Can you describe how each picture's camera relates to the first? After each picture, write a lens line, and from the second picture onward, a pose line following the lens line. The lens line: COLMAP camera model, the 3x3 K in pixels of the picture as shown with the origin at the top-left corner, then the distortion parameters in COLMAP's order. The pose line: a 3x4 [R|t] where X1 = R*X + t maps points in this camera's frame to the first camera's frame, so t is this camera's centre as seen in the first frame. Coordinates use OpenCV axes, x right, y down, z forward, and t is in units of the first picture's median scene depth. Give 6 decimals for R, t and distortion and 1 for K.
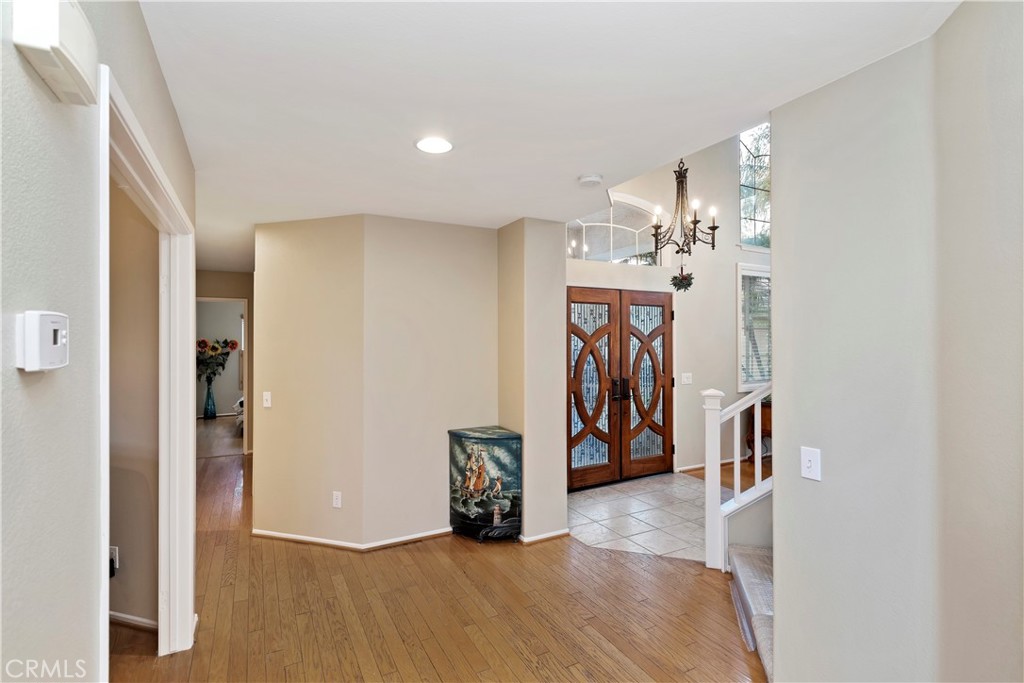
lens RADIAL K [[475.7, 0, 513.0], [0, 475.7, 337.7], [0, 0, 1]] dist [0.000792, 0.000162]
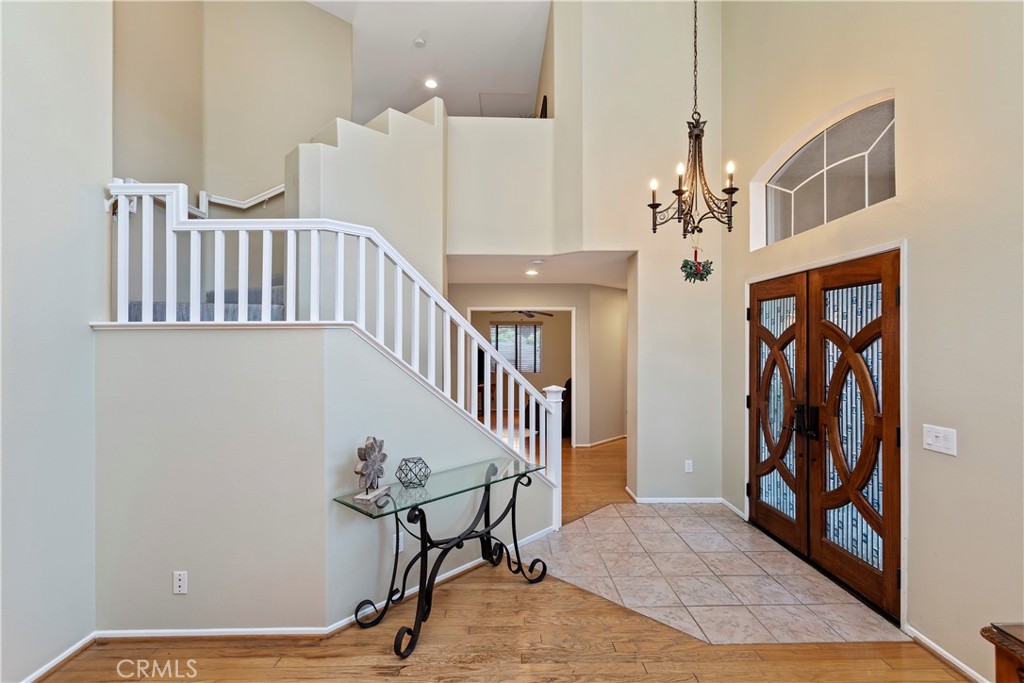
lens RADIAL K [[465.9, 0, 509.6], [0, 465.9, 339.9], [0, 0, 1]] dist [0.001612, 0.000336]
pose [[-0.457363, -0.006160, -0.889259, 1.008611], [0.003634, 0.999955, -0.008796, 0.000035], [0.889273, -0.007255, -0.457320, 0.944201]]
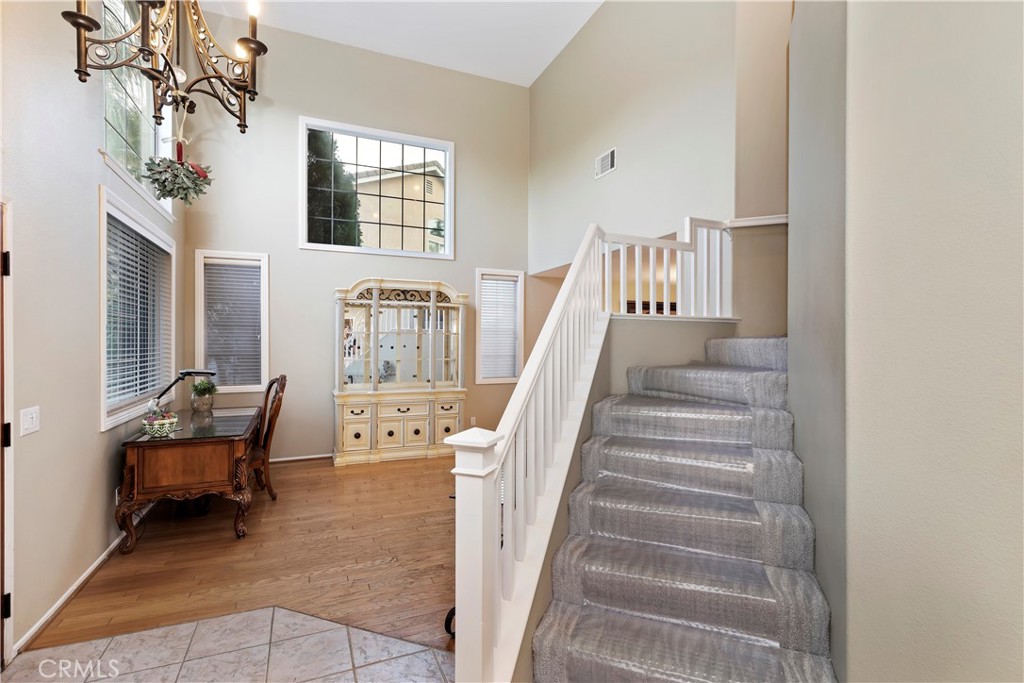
lens RADIAL K [[486.5, 0, 511.7], [0, 486.5, 339.0], [0, 0, 1]] dist [-0.001960, -0.000383]
pose [[0.087474, 0.008551, 0.996130, -0.025020], [-0.006418, 0.999947, -0.008020, 0.017955], [-0.996146, -0.005691, 0.087524, 0.602498]]
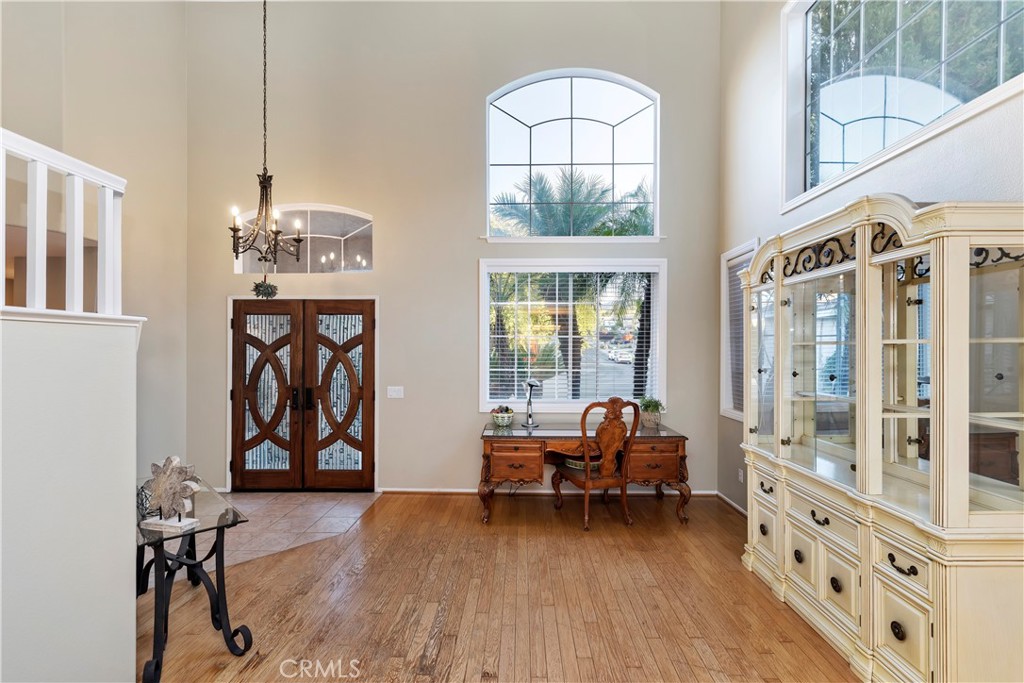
lens RADIAL K [[462.6, 0, 511.6], [0, 462.6, 344.9], [0, 0, 1]] dist [0.000363, 0.000557]
pose [[0.871152, -0.002765, -0.491005, 1.106488], [0.000191, 0.999986, -0.005293, 0.000369], [0.491013, 0.004517, 0.871141, 0.370568]]
